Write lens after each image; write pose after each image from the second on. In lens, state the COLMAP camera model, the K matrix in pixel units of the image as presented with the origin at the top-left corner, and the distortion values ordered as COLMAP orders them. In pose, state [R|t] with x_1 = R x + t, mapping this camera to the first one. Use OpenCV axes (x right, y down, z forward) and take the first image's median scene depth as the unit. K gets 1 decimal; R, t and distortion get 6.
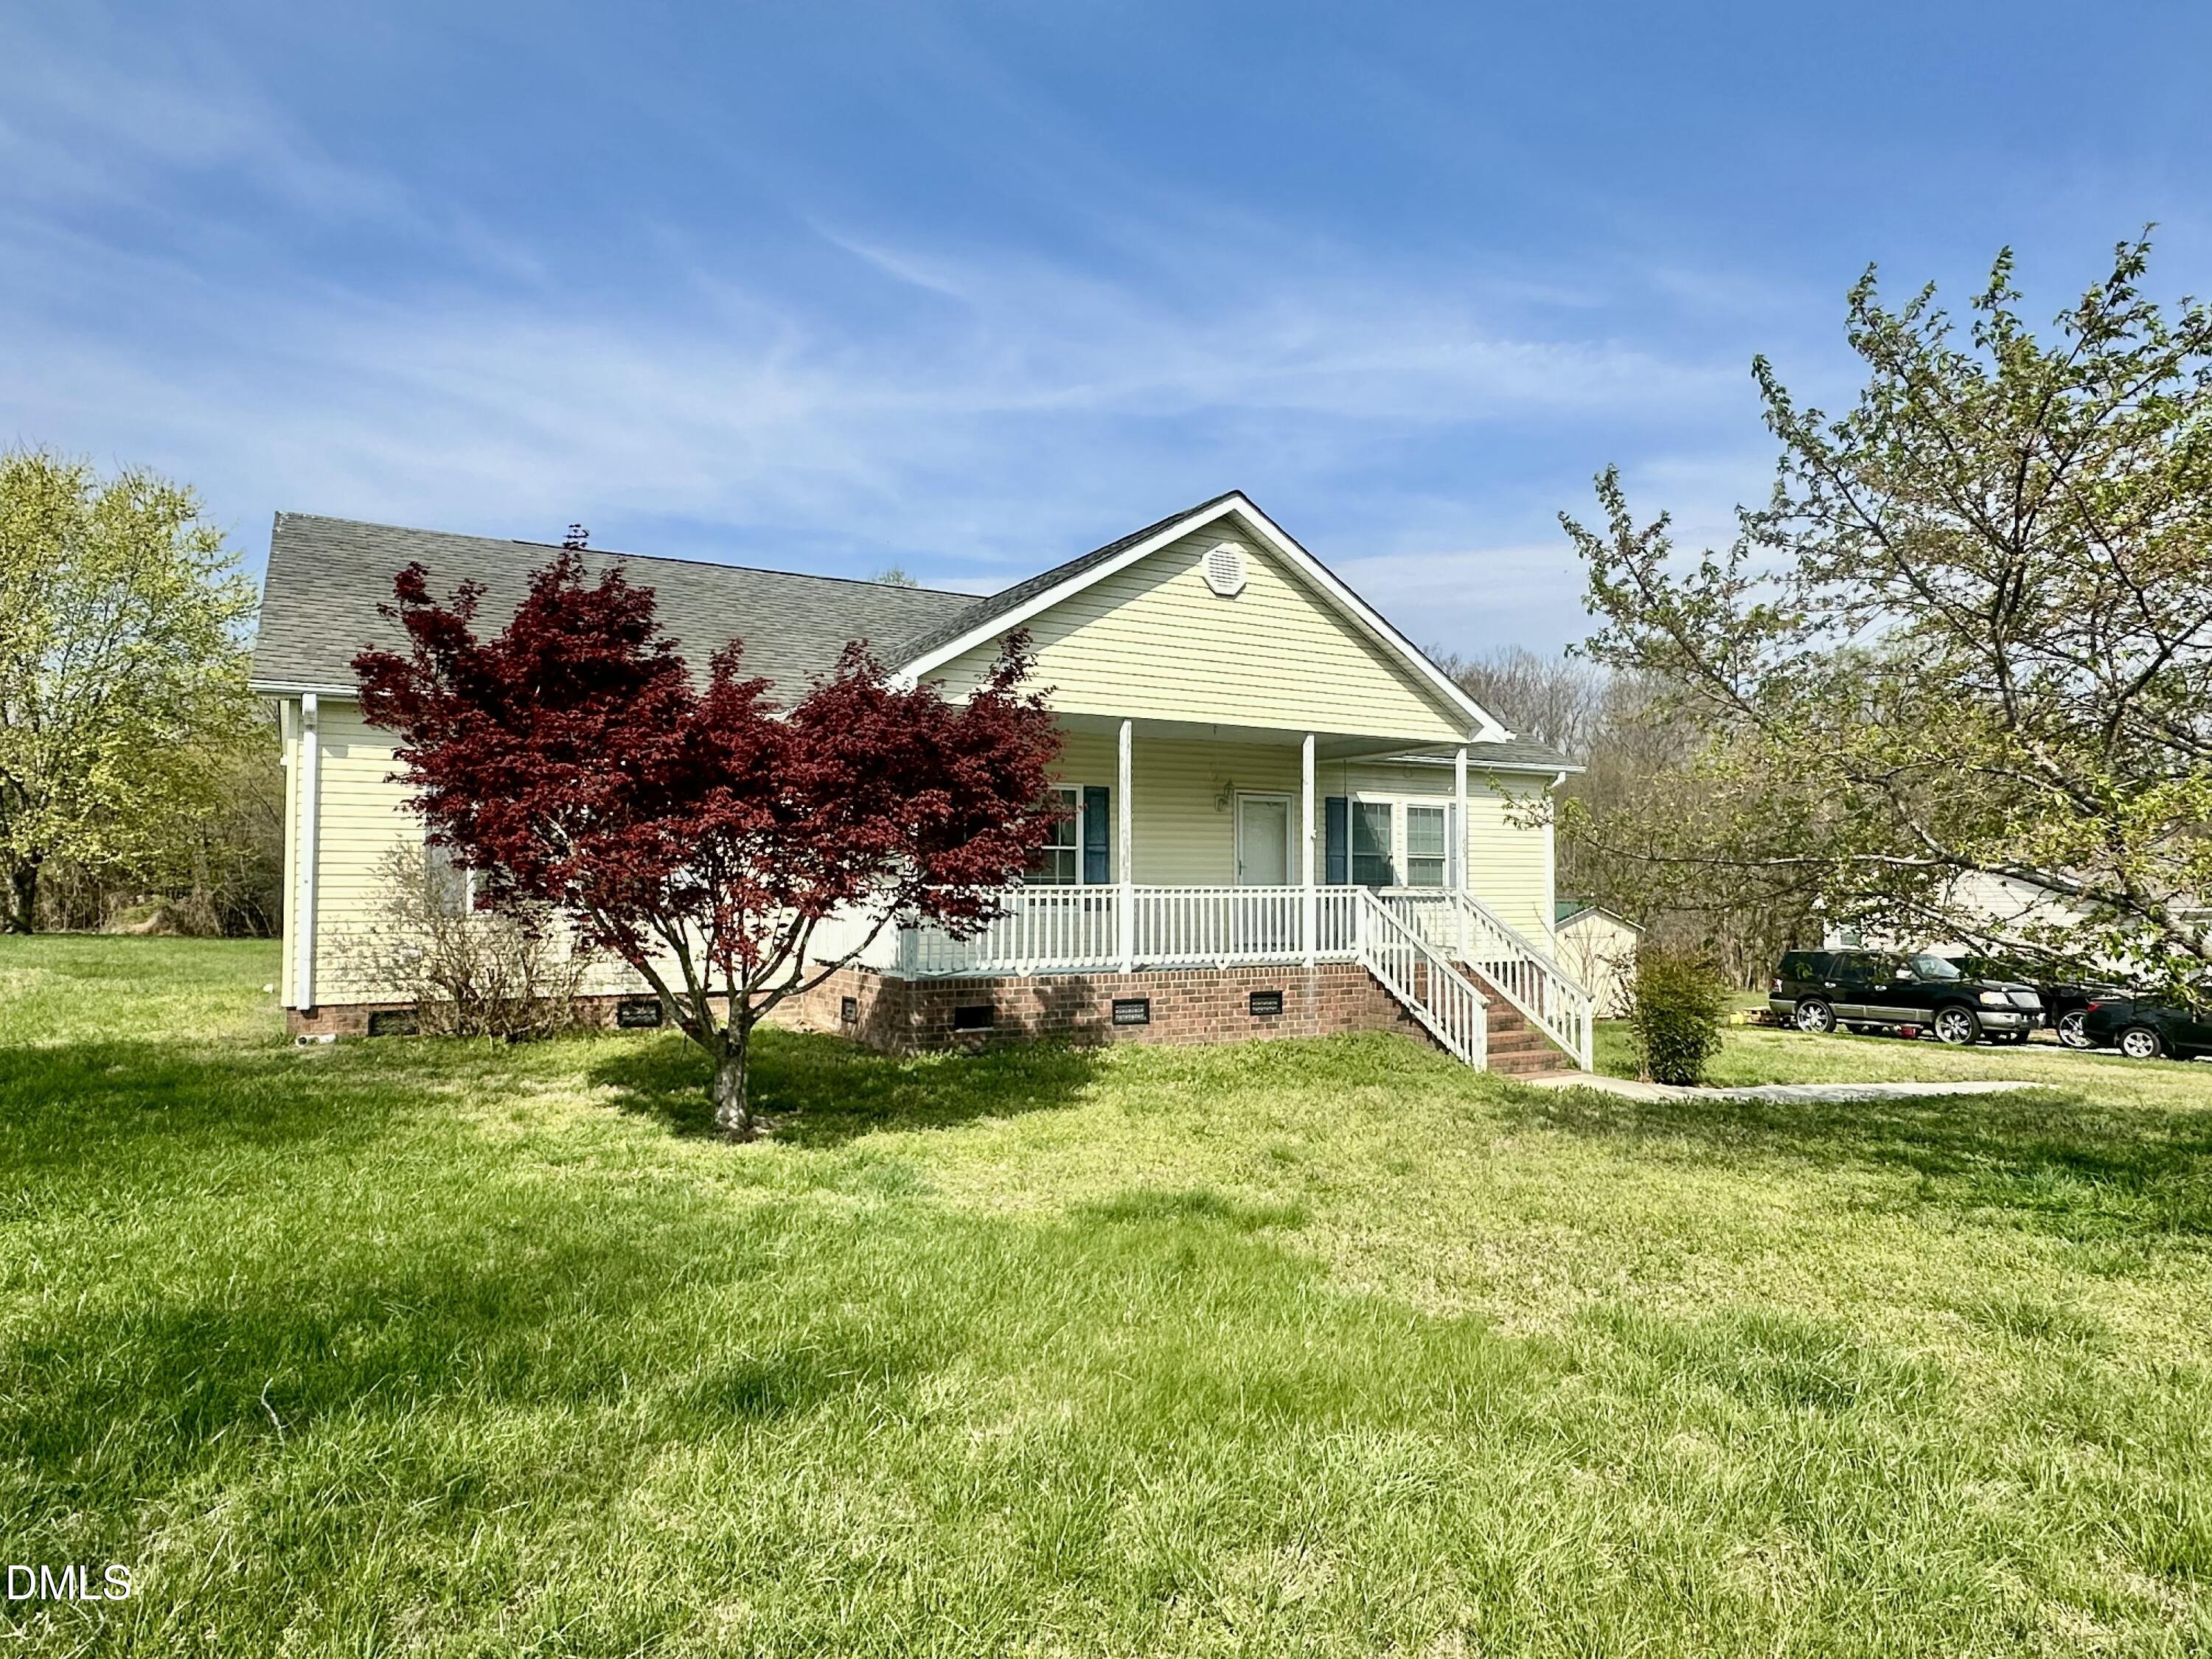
lens RADIAL K [[1388.2, 0, 1115.4], [0, 1388.2, 859.4], [0, 0, 1]] dist [-0.006487, -0.003059]
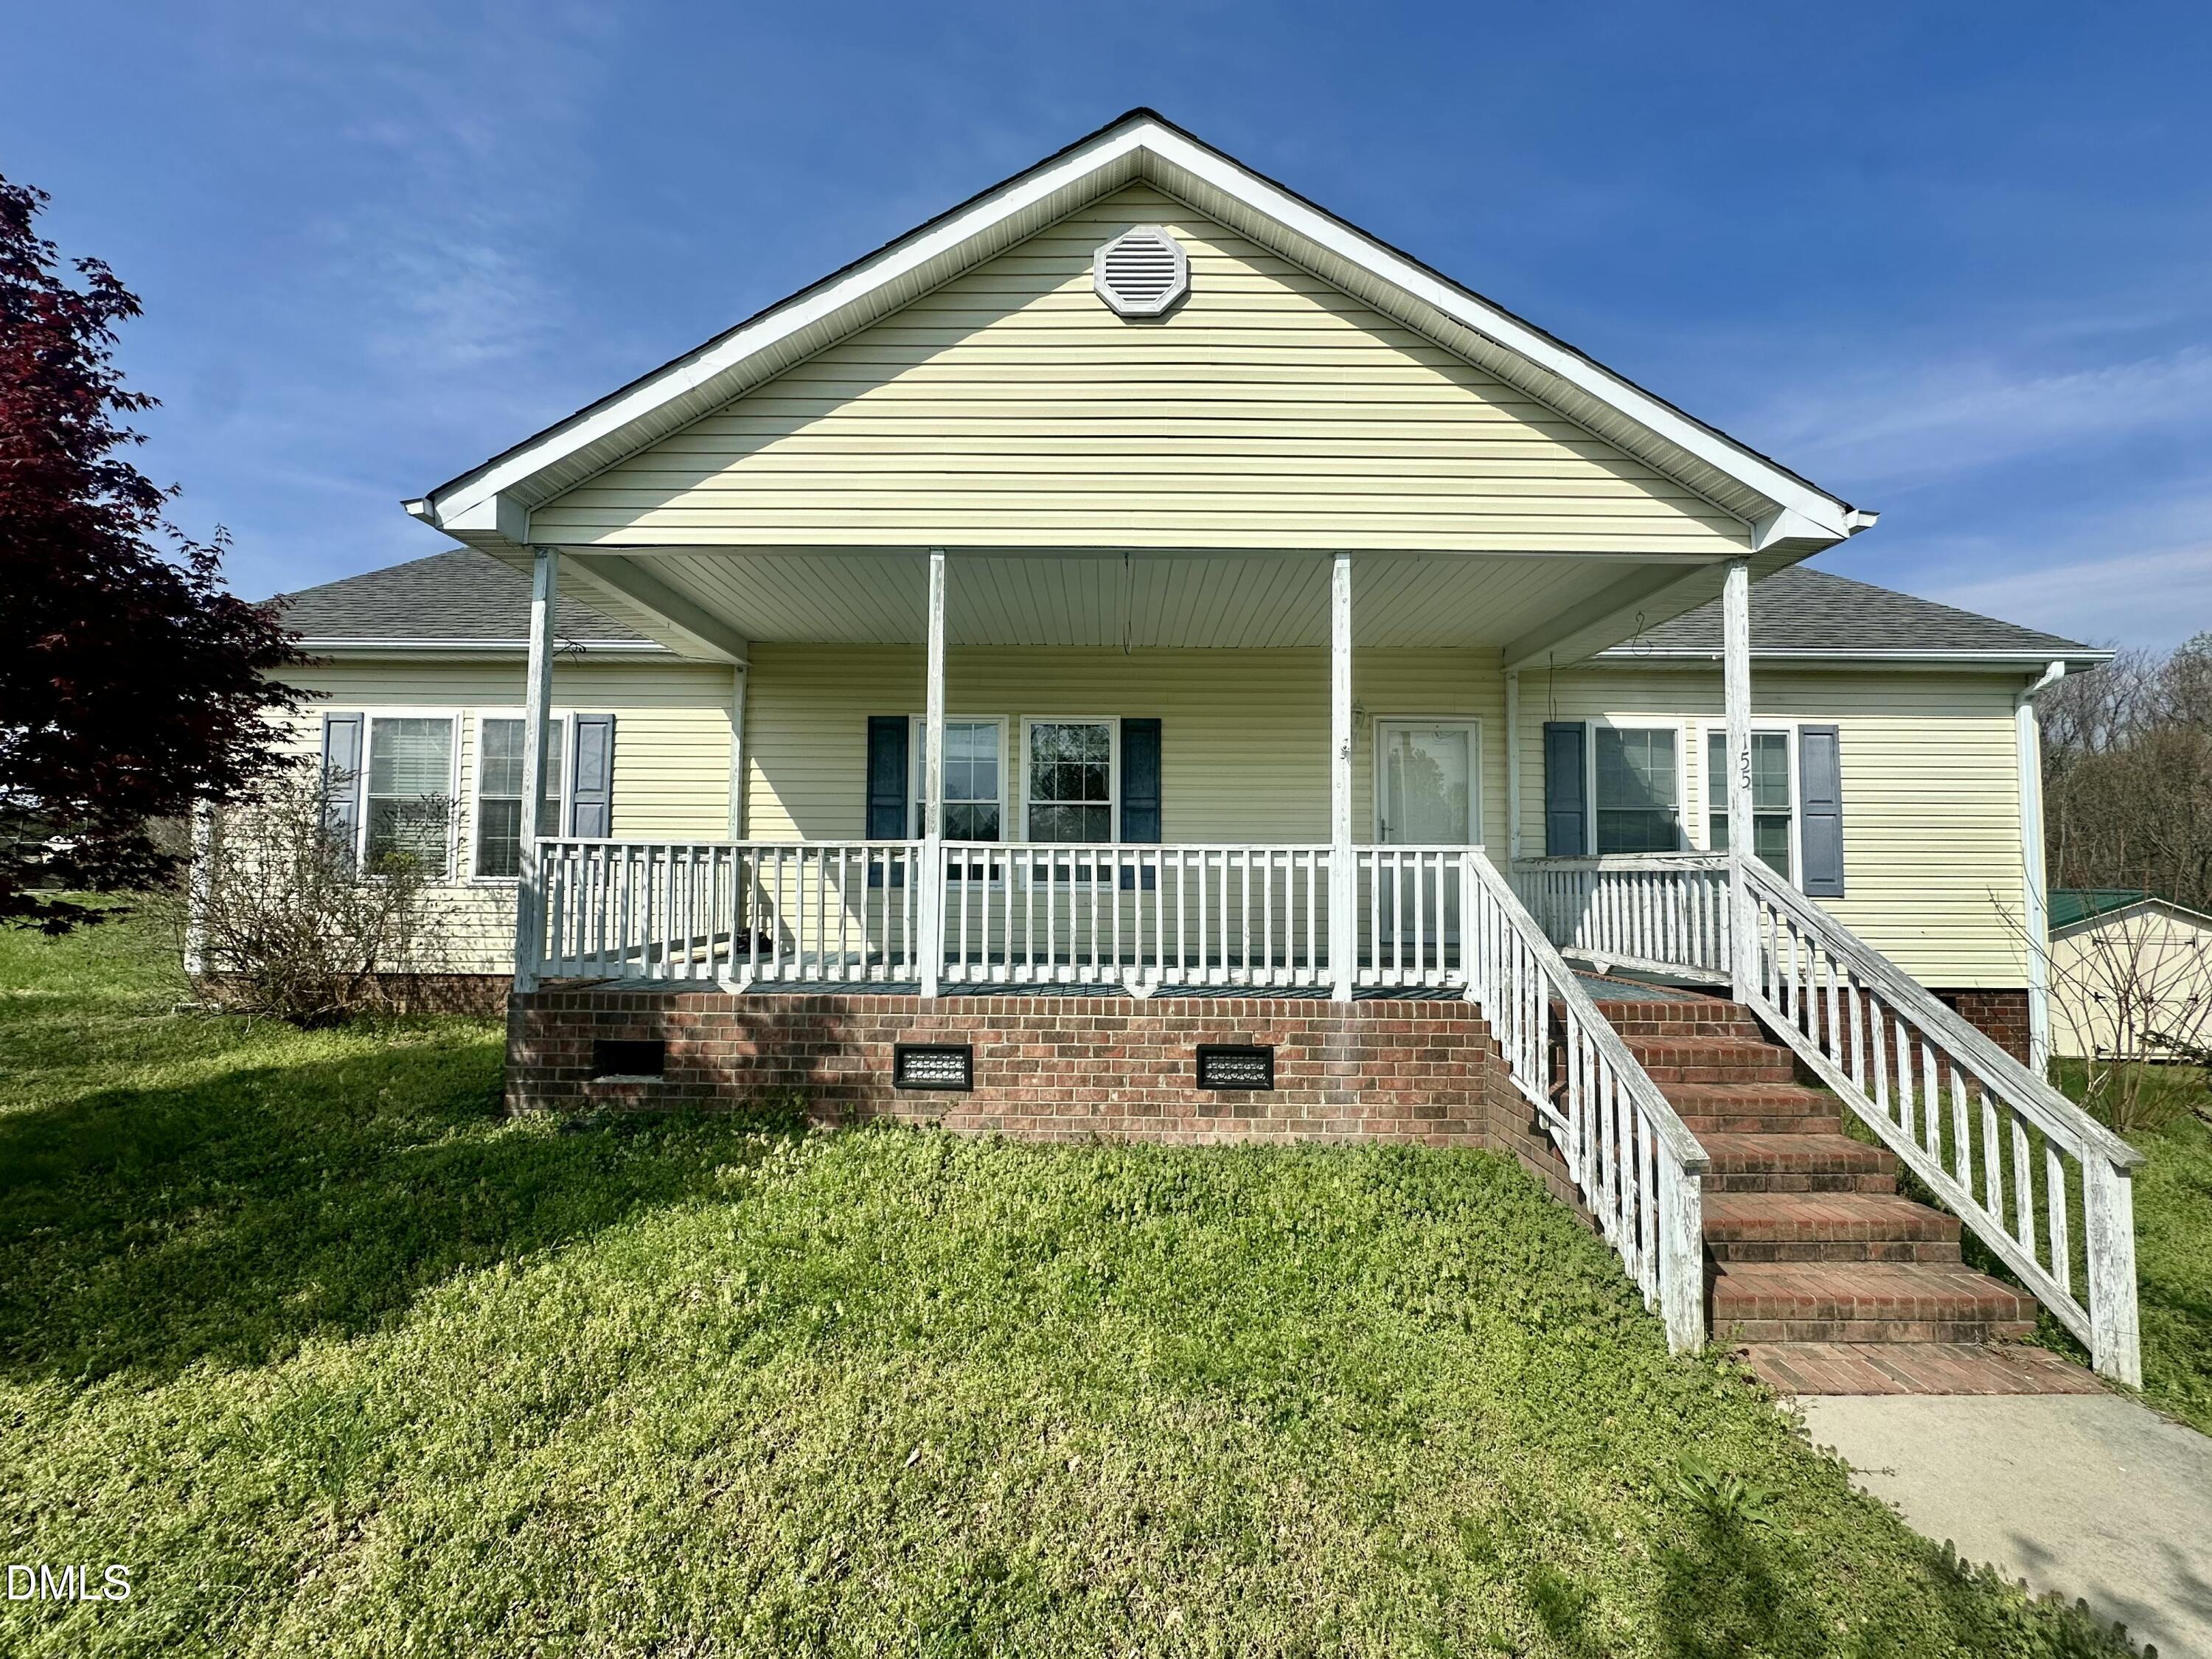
lens RADIAL K [[893.4, 0, 1104.4], [0, 893.4, 834.4], [0, 0, 1]] dist [0.002736, 0.000212]
pose [[0.856793, -0.016292, -0.515403, 0.238818], [0.001336, 0.999568, -0.029375, 0.024784], [0.515659, 0.024480, 0.856444, 0.671282]]
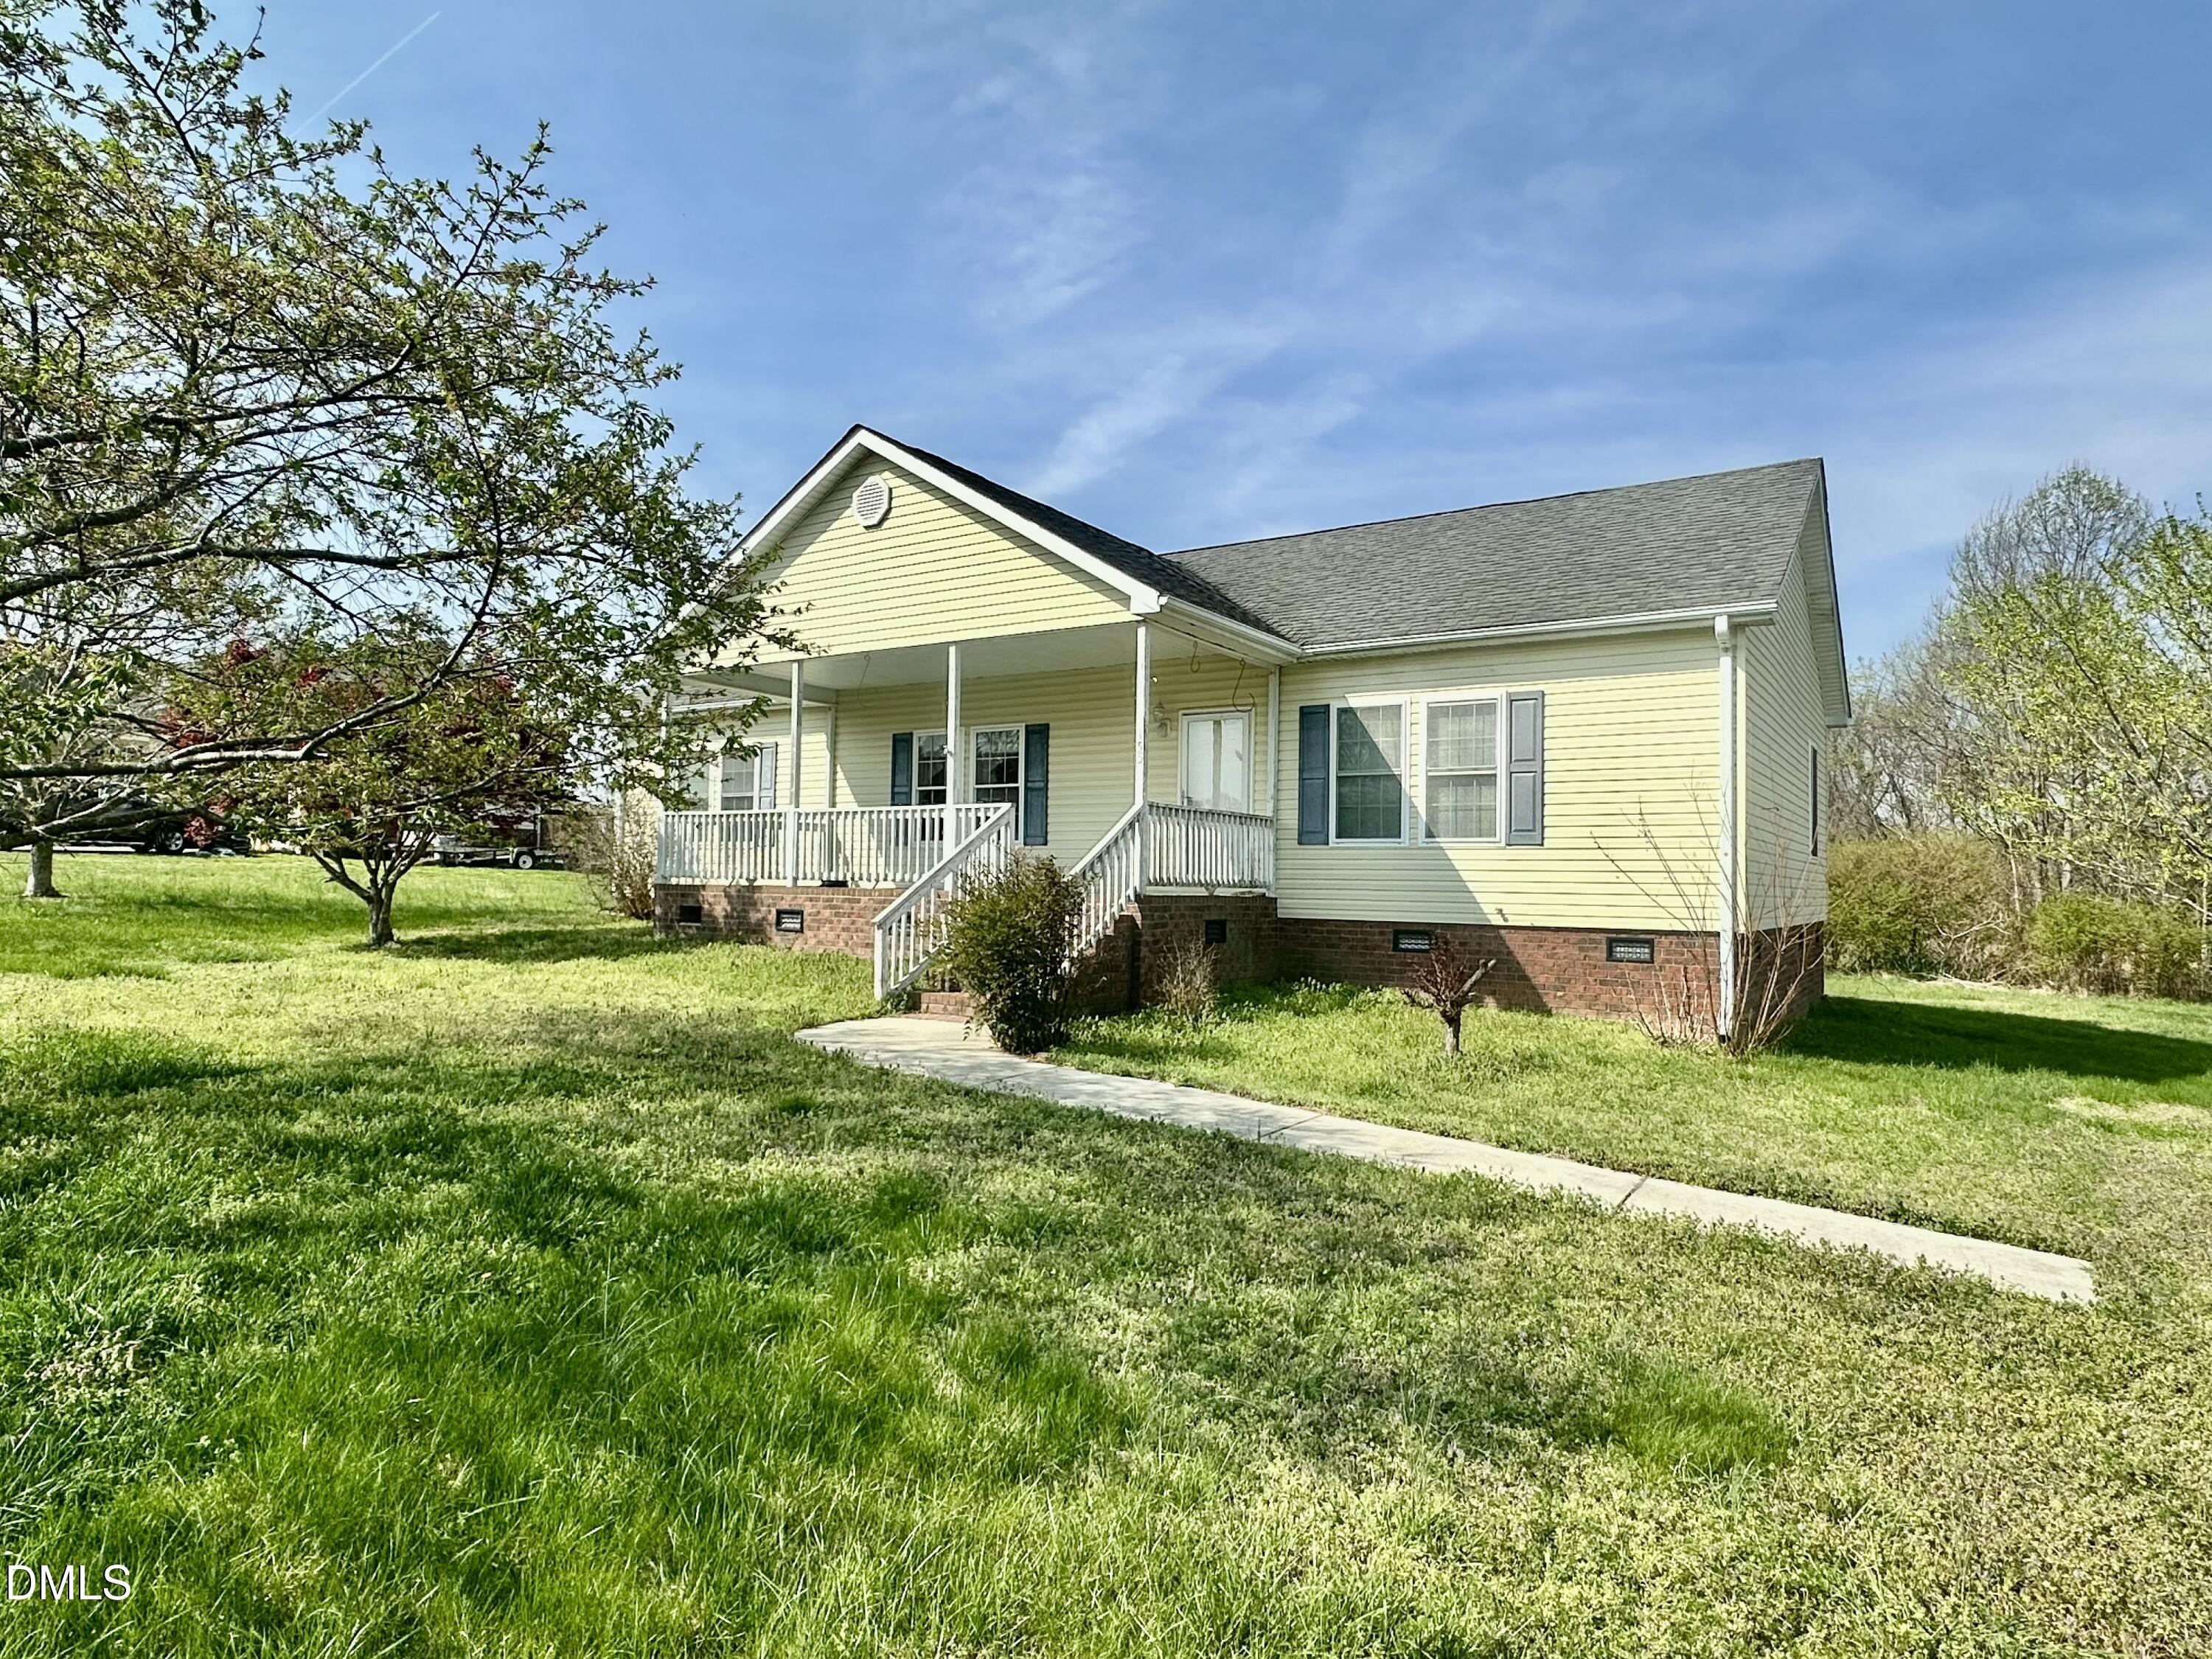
lens RADIAL K [[1298.0, 0, 1110.0], [0, 1298.0, 834.1], [0, 0, 1]] dist [-0.000607, 0.001115]
pose [[0.414583, -0.031914, -0.909452, 0.994931], [-0.004135, 0.999308, -0.036952, 0.071936], [0.910002, 0.019080, 0.414165, 0.741821]]
